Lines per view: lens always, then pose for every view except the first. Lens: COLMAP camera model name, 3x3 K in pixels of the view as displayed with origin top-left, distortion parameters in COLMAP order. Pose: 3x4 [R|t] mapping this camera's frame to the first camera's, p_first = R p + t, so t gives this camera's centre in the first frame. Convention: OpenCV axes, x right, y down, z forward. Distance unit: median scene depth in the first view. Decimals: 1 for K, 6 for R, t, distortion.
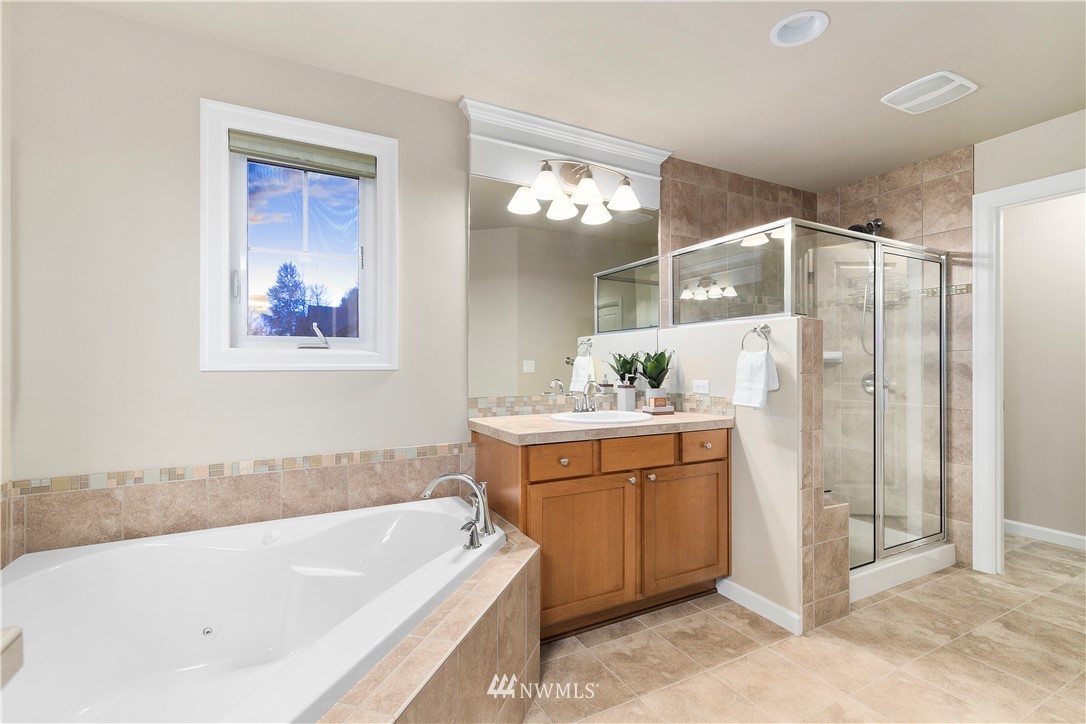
lens RADIAL K [[490.9, 0, 539.5], [0, 490.9, 359.8], [0, 0, 1]] dist [-0.003432, -0.000555]
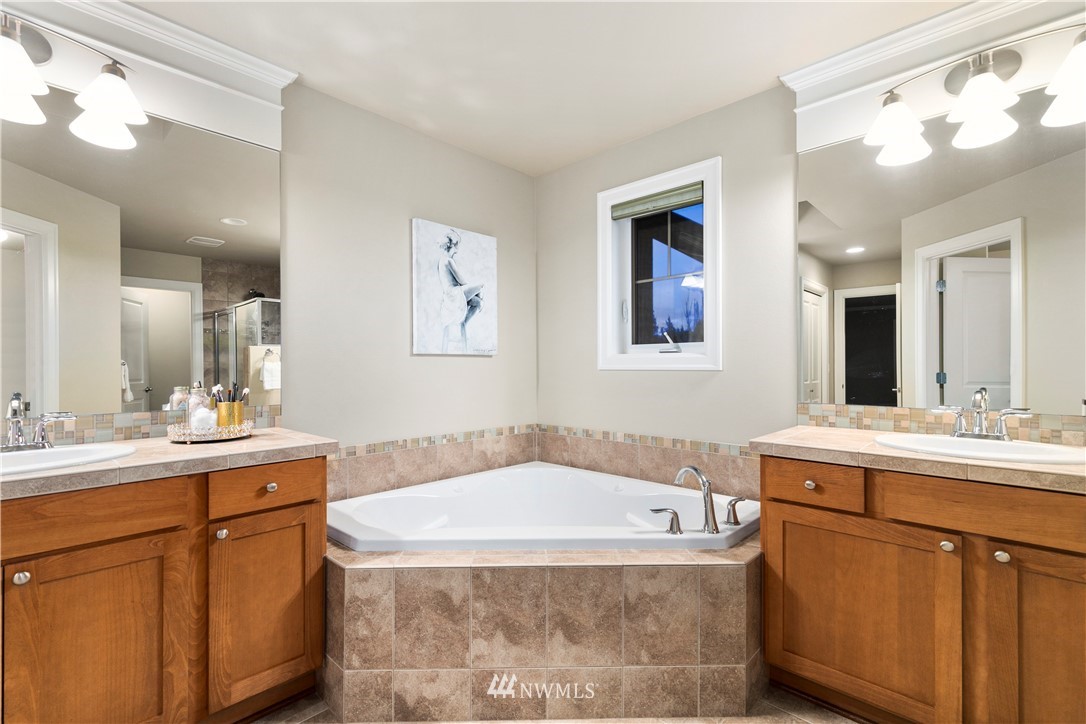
lens RADIAL K [[490.9, 0, 537.3], [0, 490.9, 366.6], [0, 0, 1]] dist [-0.003432, -0.000555]
pose [[0.303022, 0.001682, -0.952982, 0.651507], [0.010007, 0.999938, 0.004947, 0.002663], [0.952931, -0.011036, 0.302987, 0.308618]]
